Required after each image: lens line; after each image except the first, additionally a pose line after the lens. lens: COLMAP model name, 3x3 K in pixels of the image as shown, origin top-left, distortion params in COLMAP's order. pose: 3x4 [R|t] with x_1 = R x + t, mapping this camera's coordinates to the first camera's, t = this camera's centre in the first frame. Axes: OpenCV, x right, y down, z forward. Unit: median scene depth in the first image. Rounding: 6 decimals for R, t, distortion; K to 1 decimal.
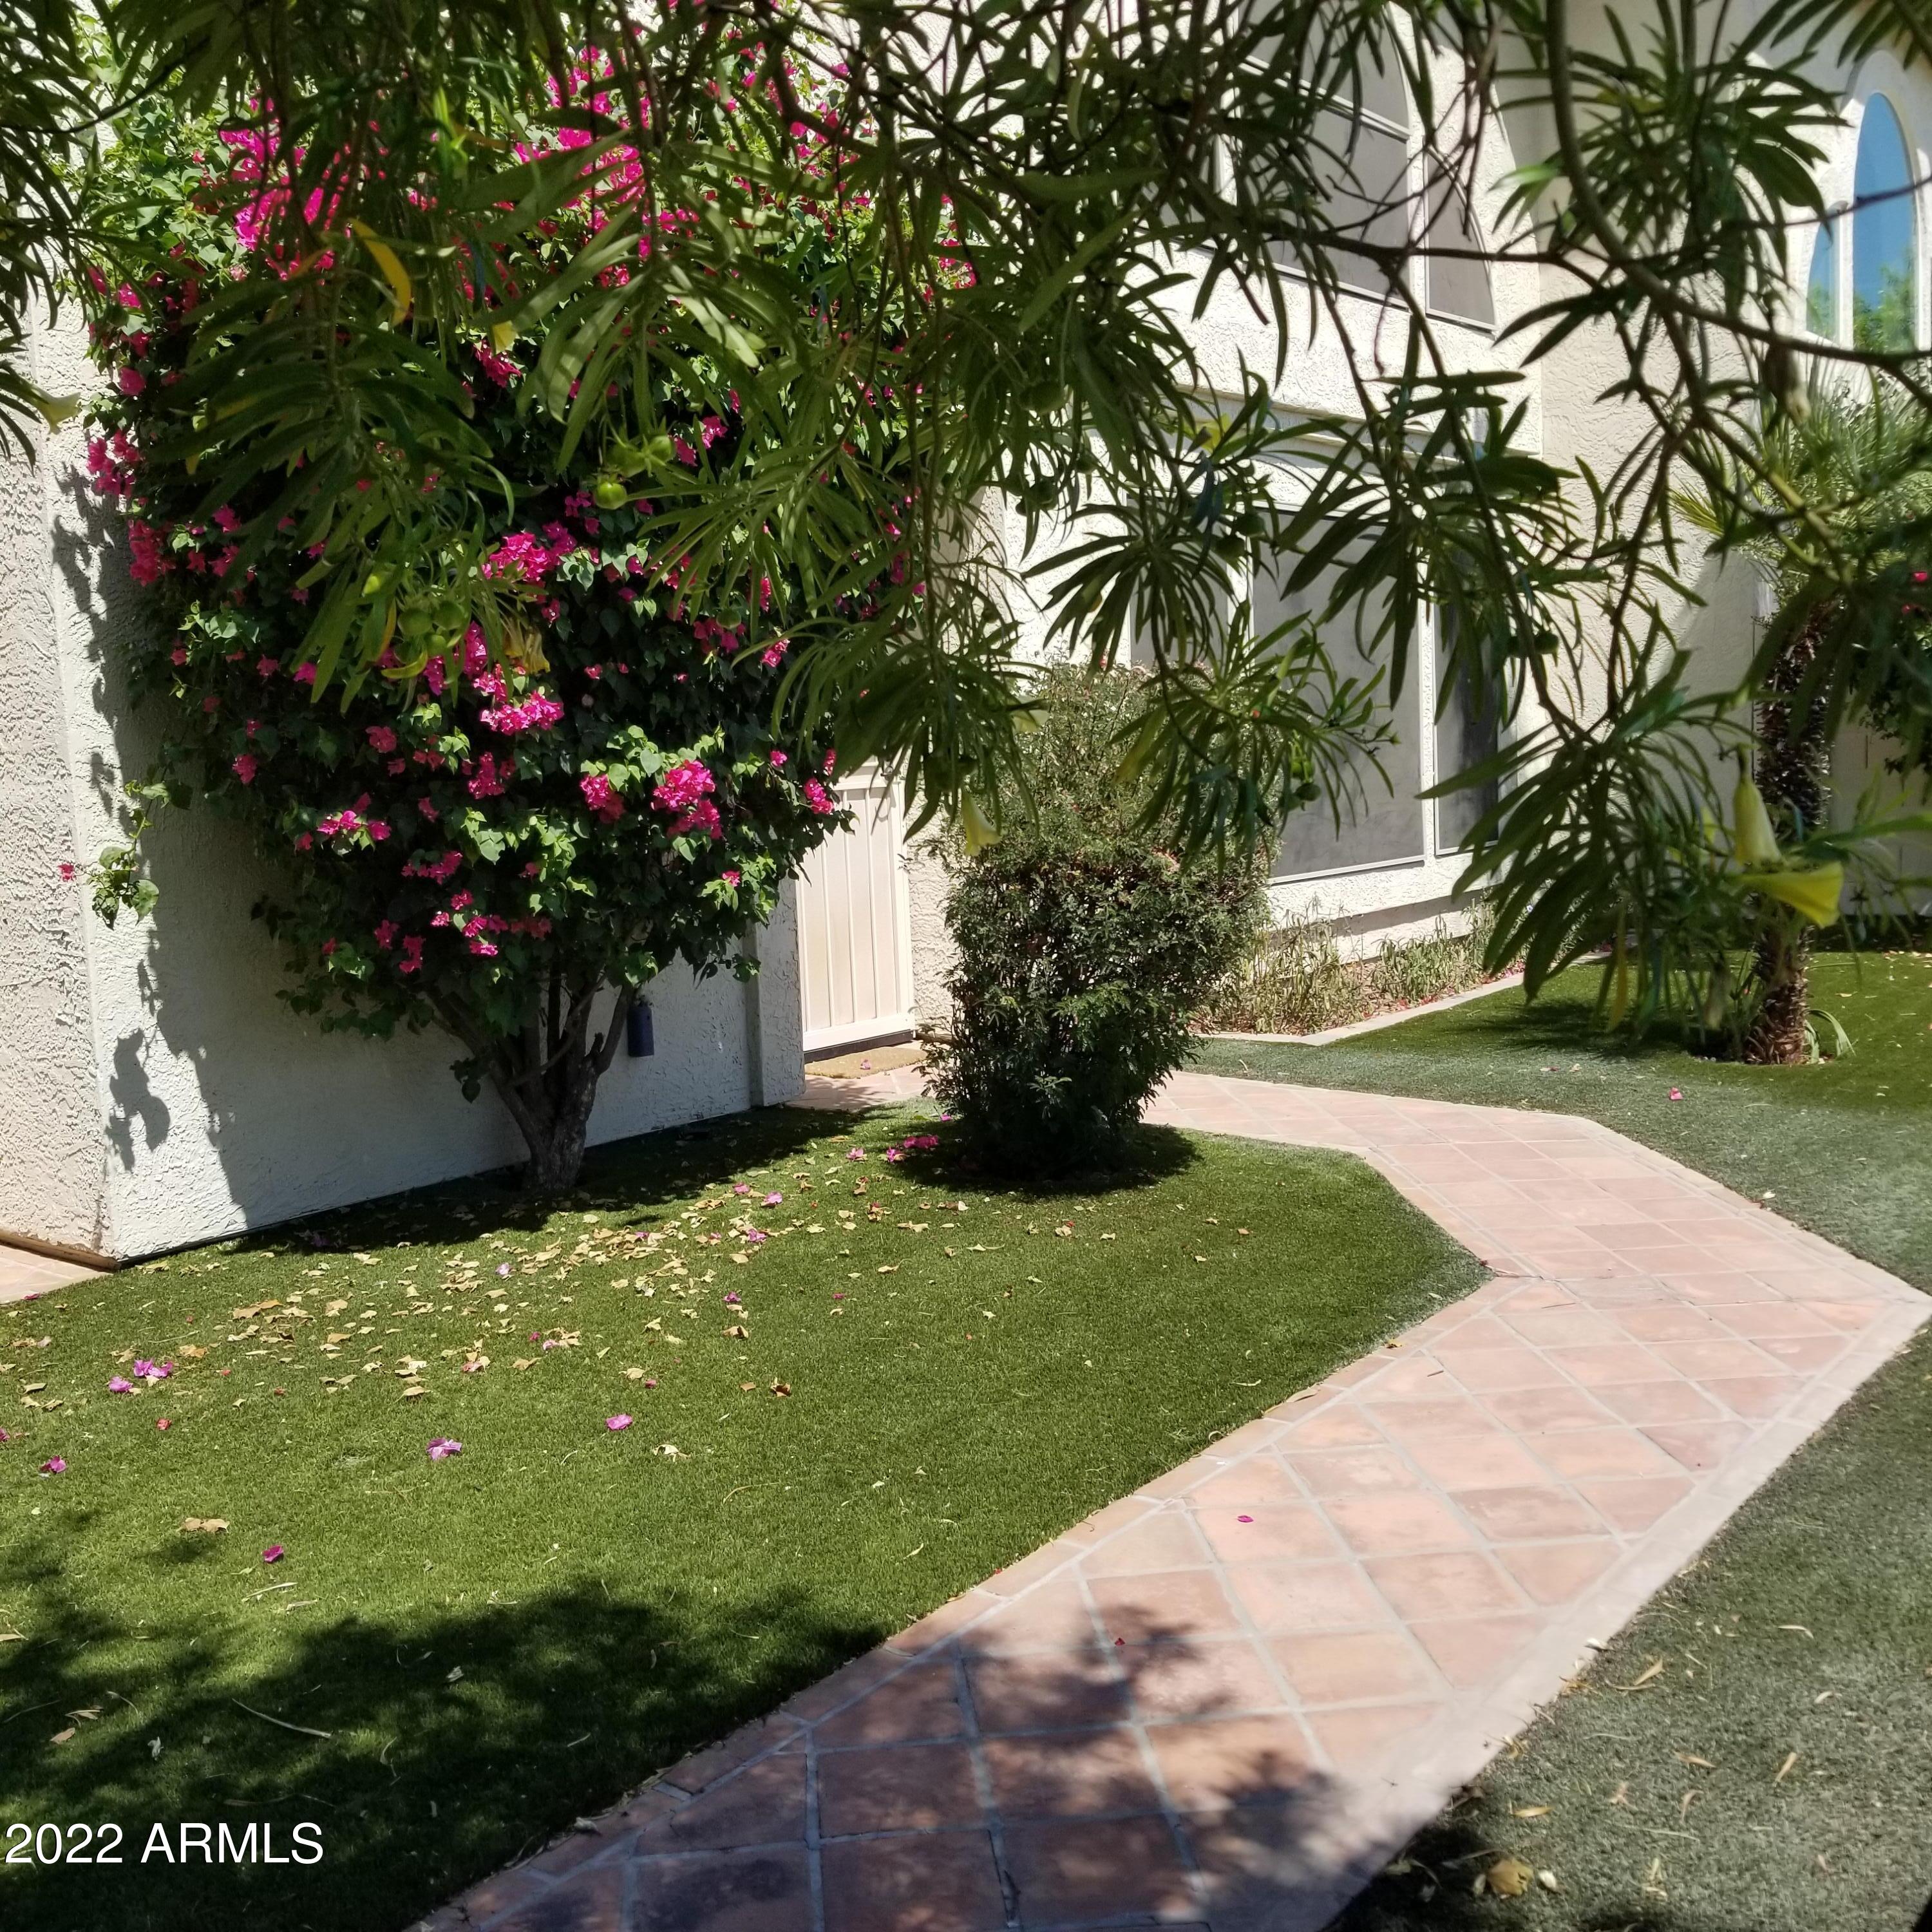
lens RADIAL K [[1998.8, 0, 966.0], [0, 1998.8, 966.0], [0, 0, 1]] dist [0.042663, -0.105980]
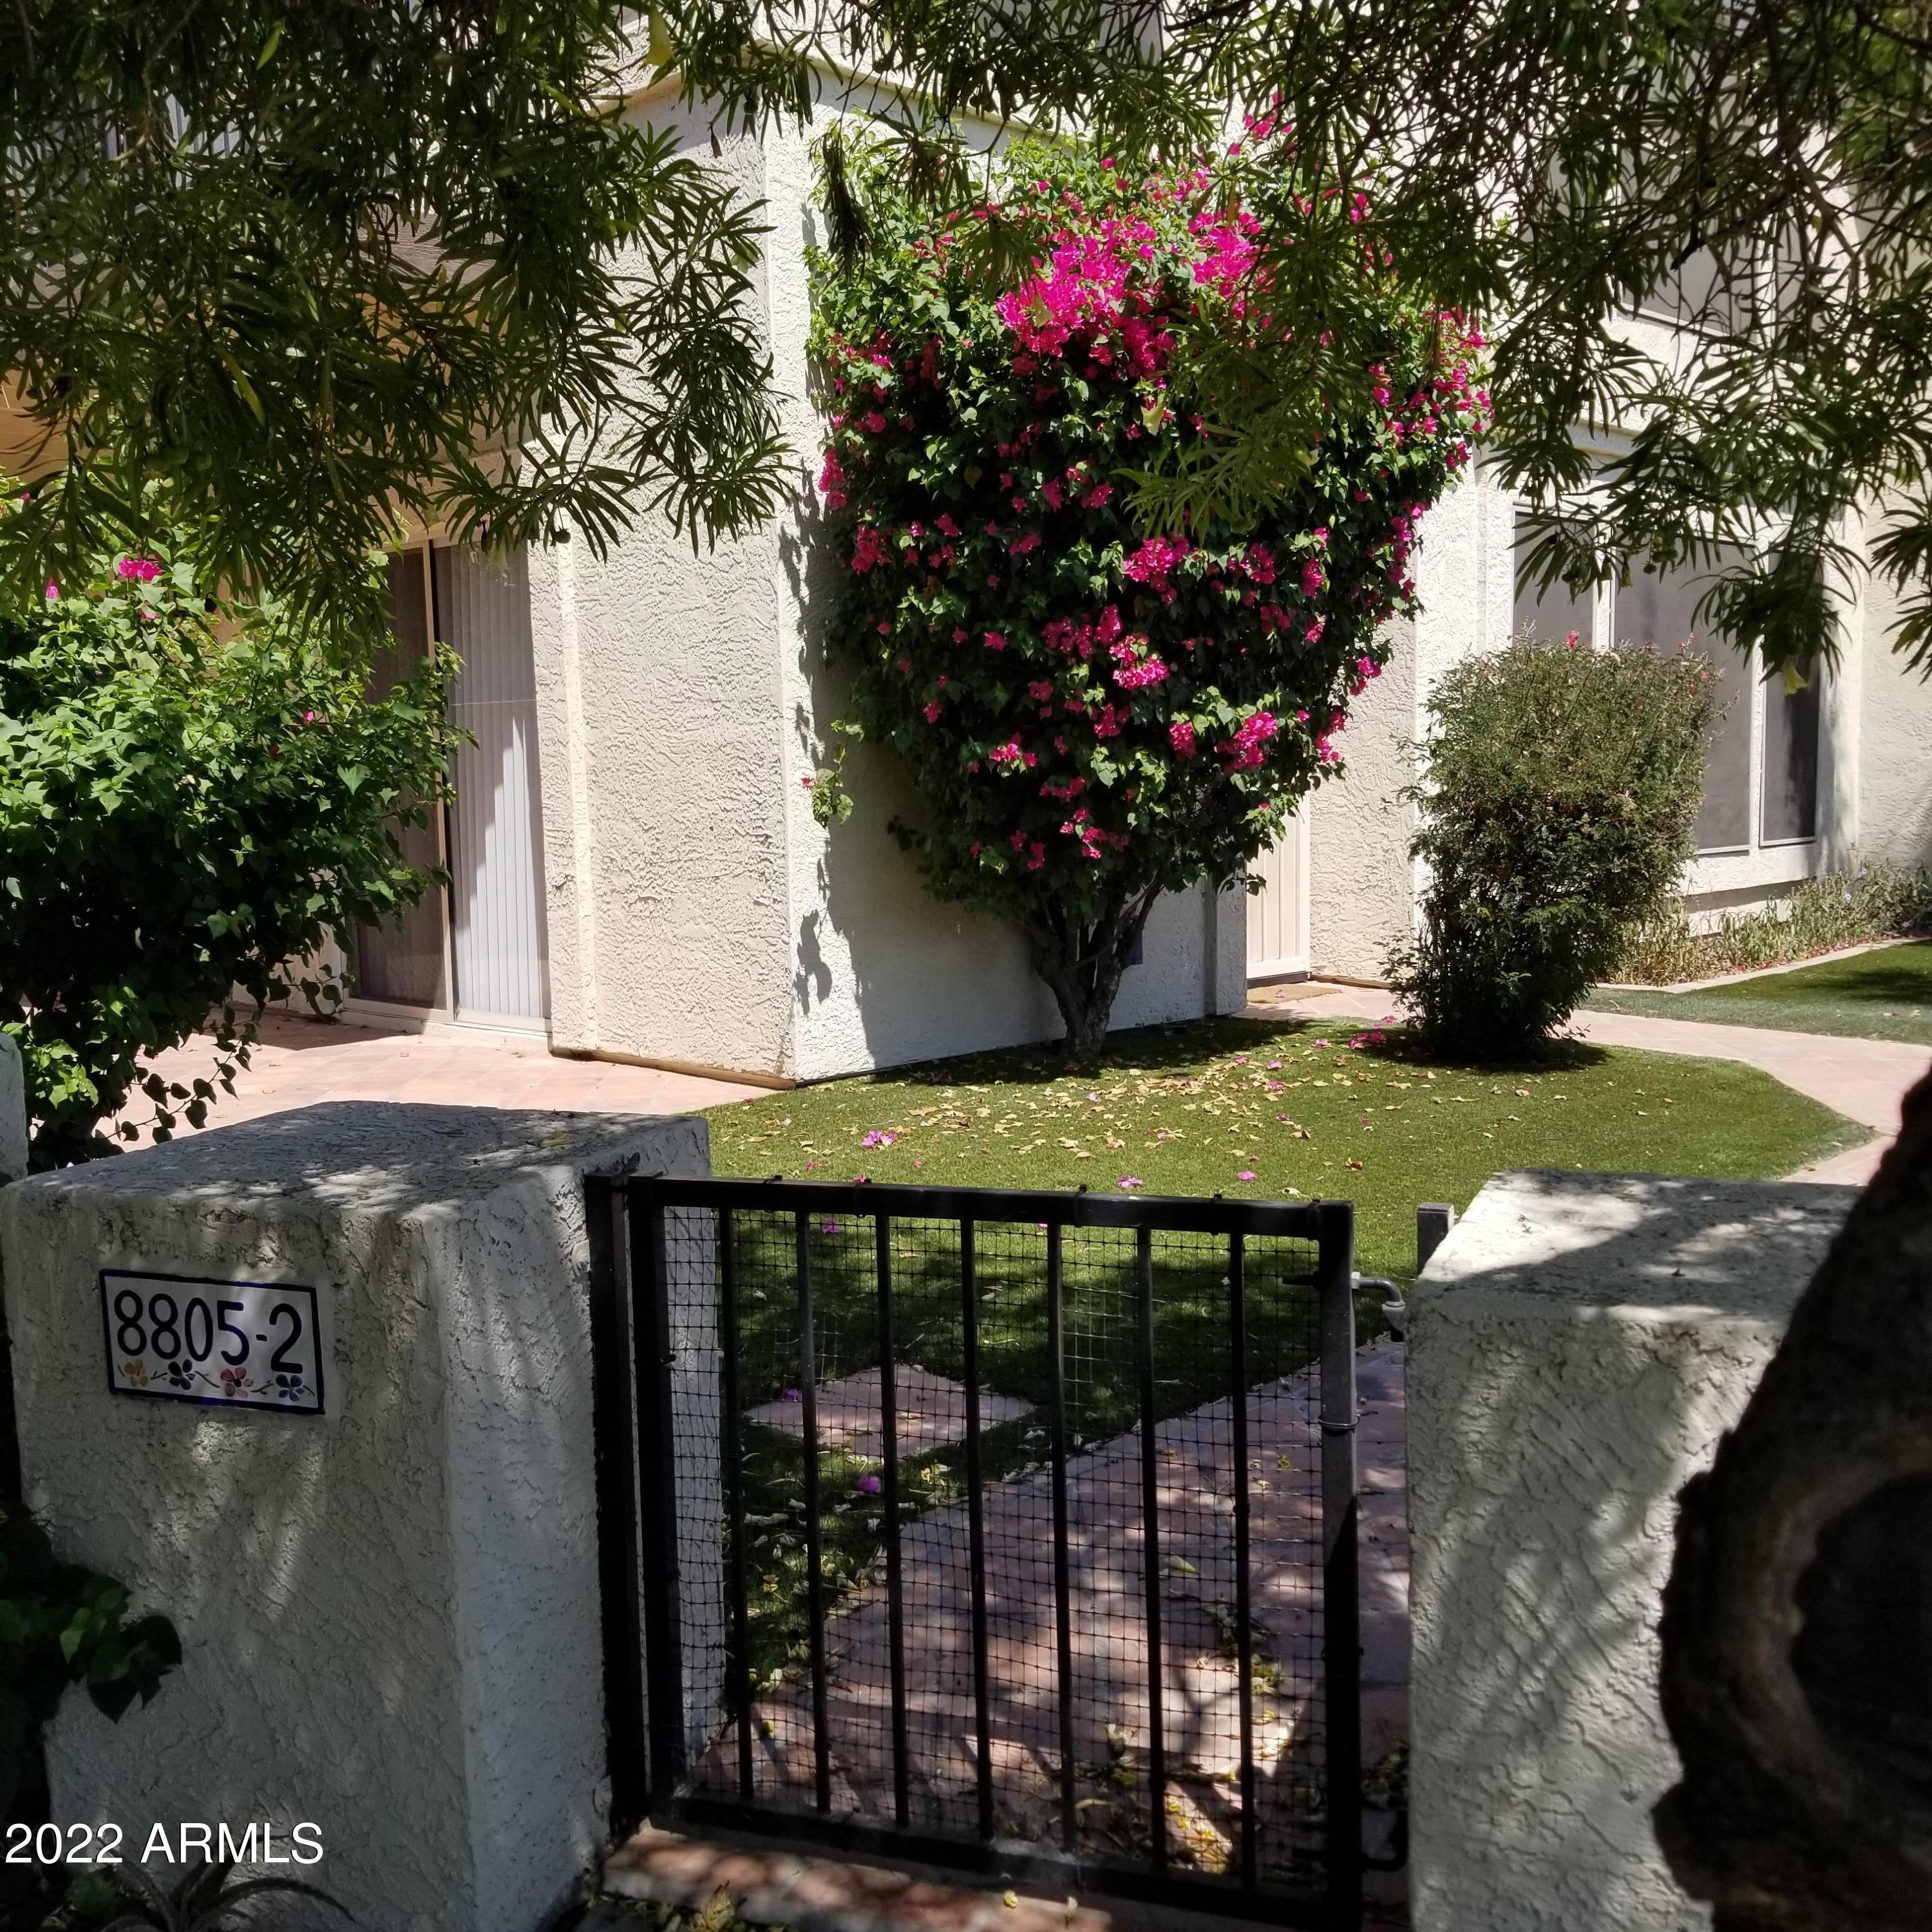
lens RADIAL K [[1906.5, 0, 965.8], [0, 1906.5, 1005.6], [0, 0, 1]] dist [0.040139, -0.196626]
pose [[0.990147, 0.039163, -0.134446, -0.143624], [-0.036194, 0.999045, 0.024460, 0.061913], [0.135276, -0.019353, 0.990619, -0.254956]]
